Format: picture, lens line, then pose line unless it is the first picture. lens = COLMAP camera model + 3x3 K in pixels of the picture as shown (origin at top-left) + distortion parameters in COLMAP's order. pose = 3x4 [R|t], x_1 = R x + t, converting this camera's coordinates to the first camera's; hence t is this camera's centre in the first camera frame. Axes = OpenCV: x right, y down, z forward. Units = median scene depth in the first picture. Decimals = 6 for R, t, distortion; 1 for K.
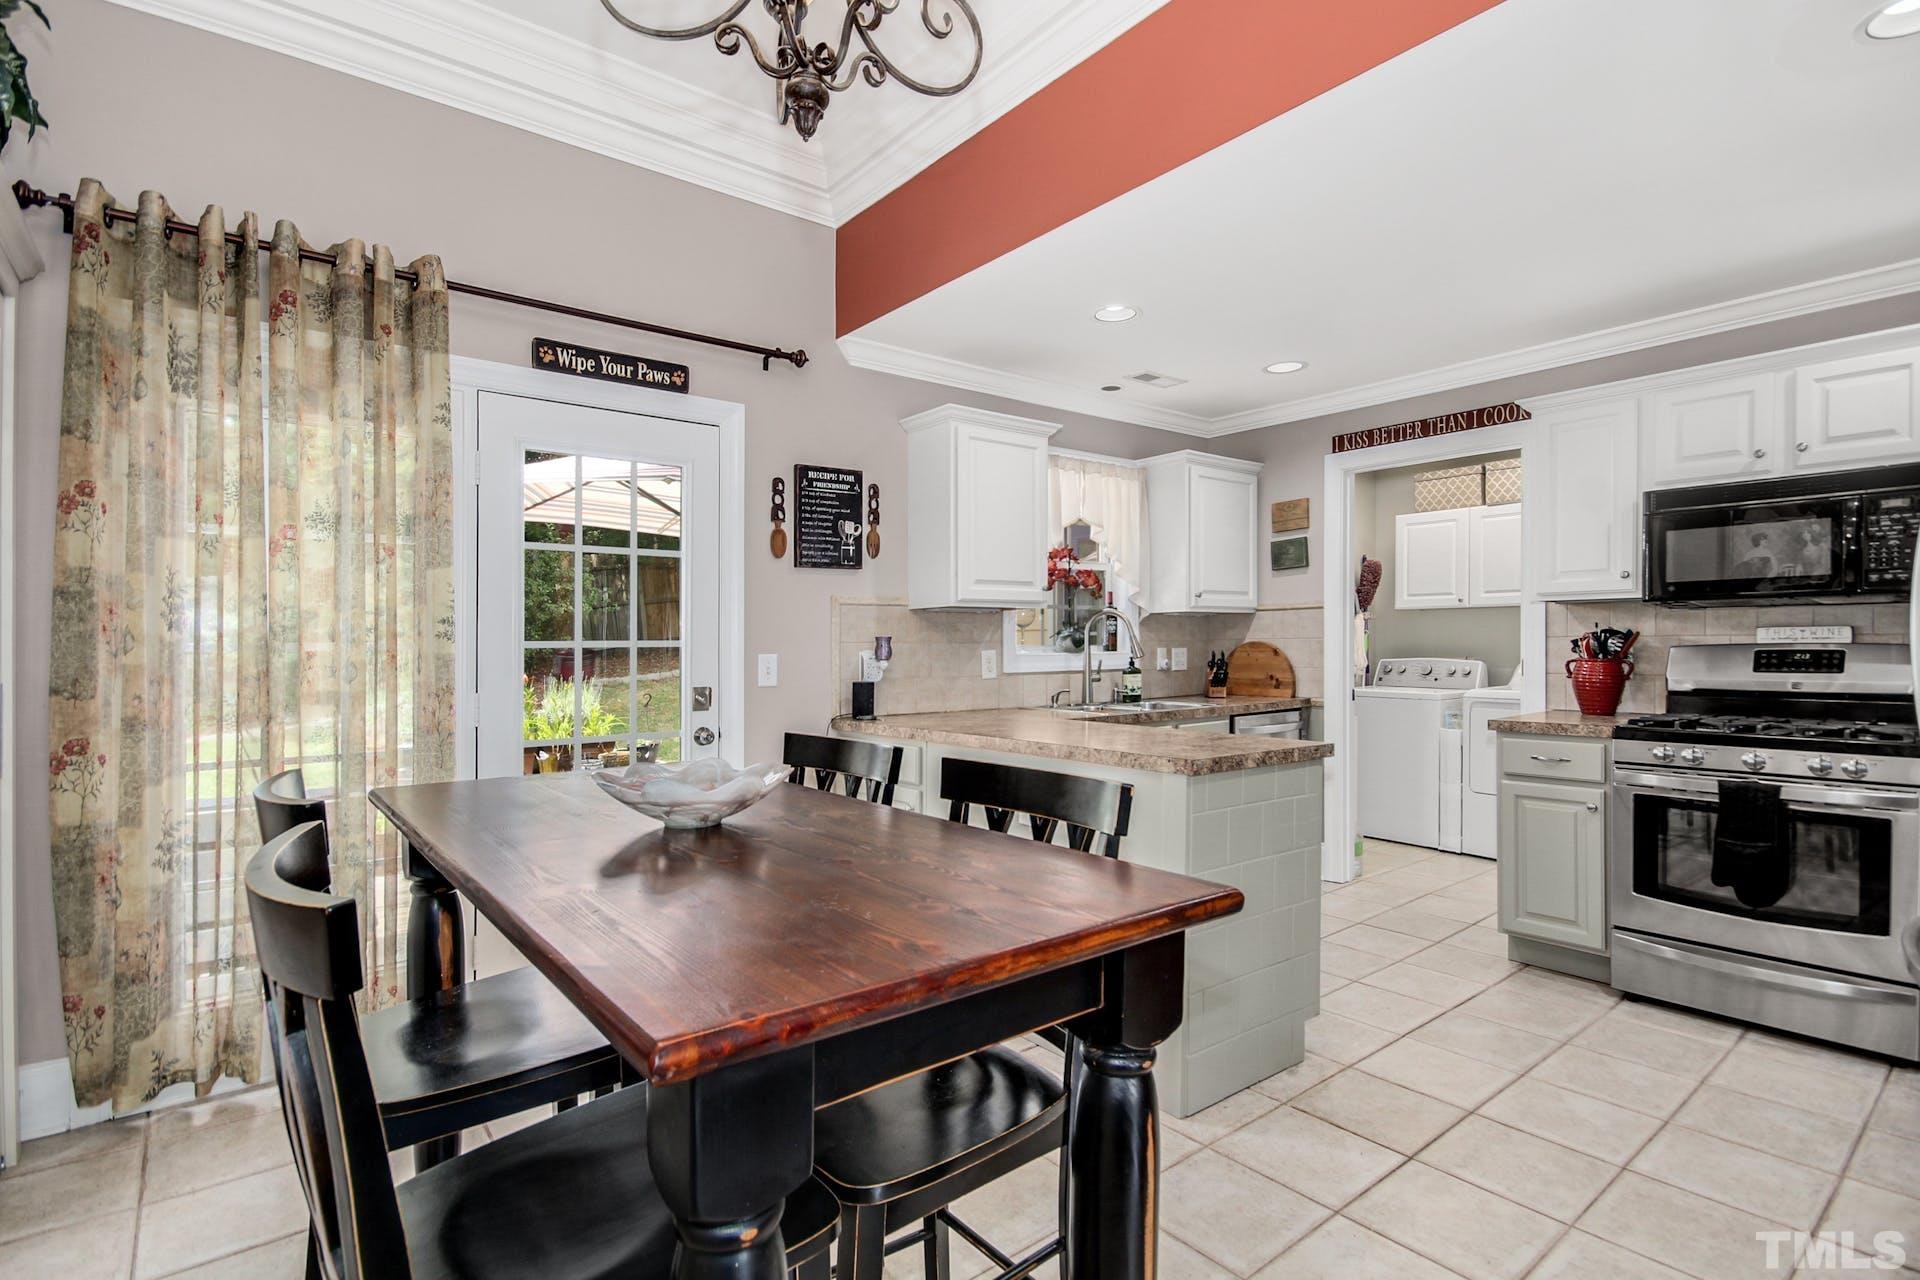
lens RADIAL K [[932.6, 0, 990.7], [0, 932.6, 674.5], [0, 0, 1]] dist [0.022576, -0.009395]
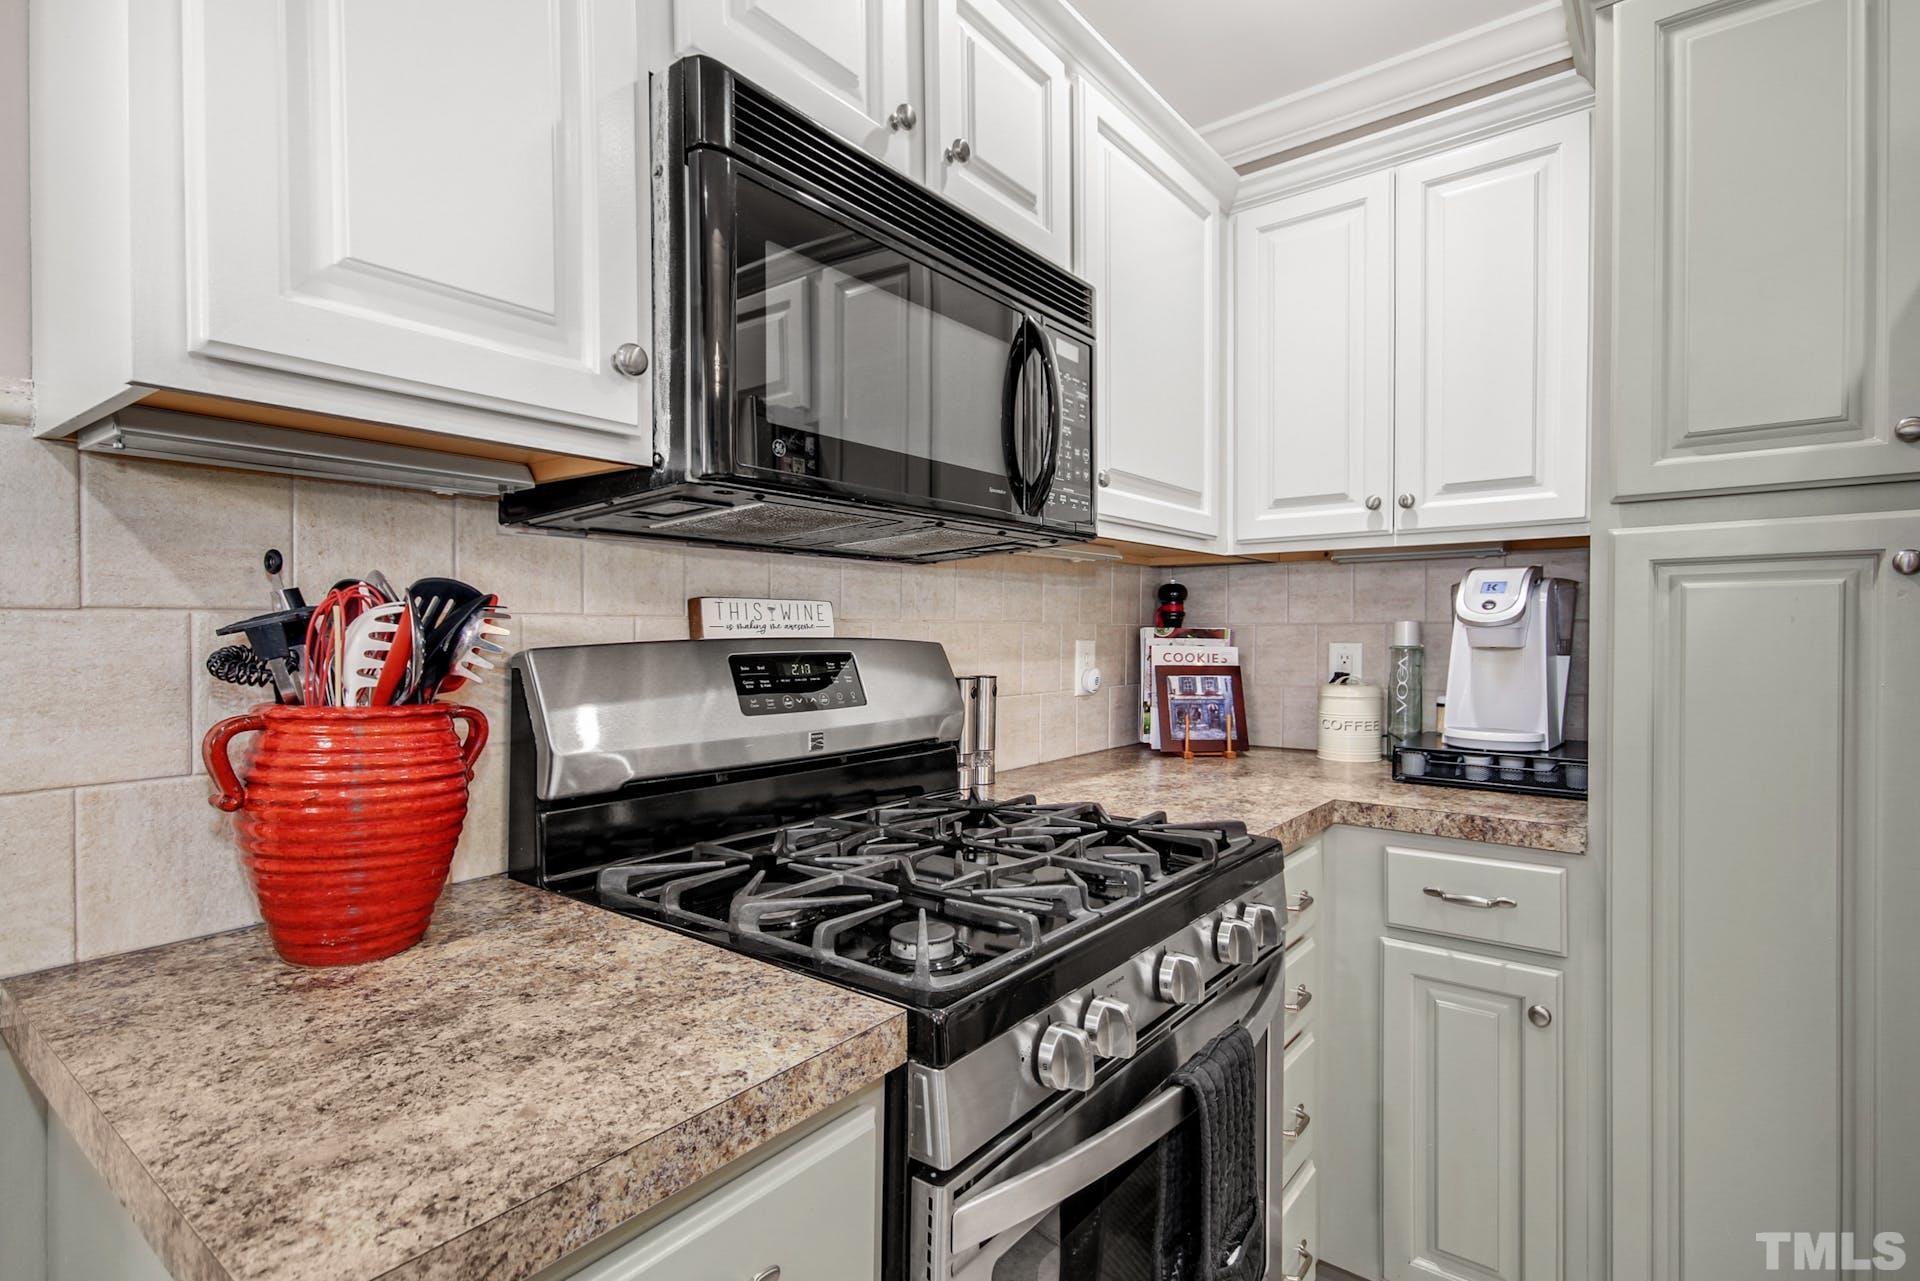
lens RADIAL K [[932.6, 0, 947.6], [0, 932.6, 645.7], [0, 0, 1]] dist [0.022576, -0.009395]
pose [[-0.222891, -0.009874, 0.974793, 0.371496], [0.034106, 0.999258, 0.017921, -0.029674], [-0.974247, 0.037241, -0.222388, 0.871494]]
